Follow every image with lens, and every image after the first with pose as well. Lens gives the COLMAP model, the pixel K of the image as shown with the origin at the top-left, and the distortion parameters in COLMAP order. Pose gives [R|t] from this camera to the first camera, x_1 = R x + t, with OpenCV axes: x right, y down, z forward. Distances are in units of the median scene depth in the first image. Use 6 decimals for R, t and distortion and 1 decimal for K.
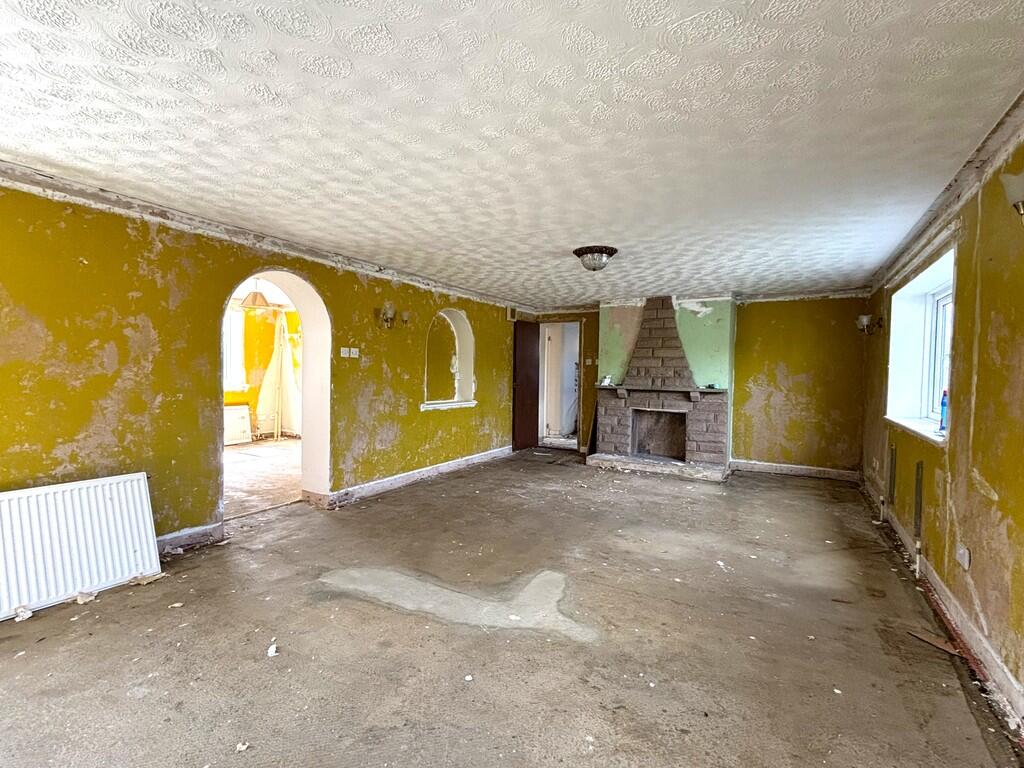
lens RADIAL K [[478.6, 0, 512.0], [0, 478.6, 384.0], [0, 0, 1]] dist [-0.001065, -0.000063]
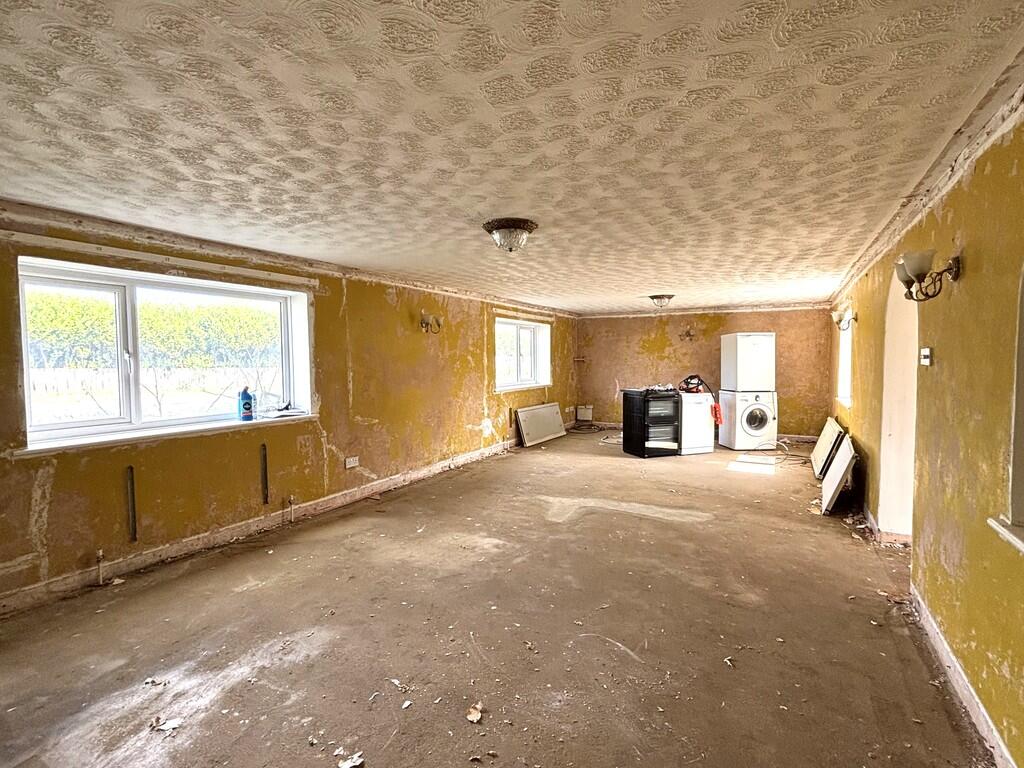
lens RADIAL K [[478.6, 0, 512.0], [0, 478.6, 384.0], [0, 0, 1]] dist [-0.001065, -0.000063]
pose [[-0.999940, -0.010908, 0.000226, 0.219106], [-0.010857, 0.996900, 0.077924, -0.108354], [-0.001076, 0.077917, -0.996959, 2.375311]]
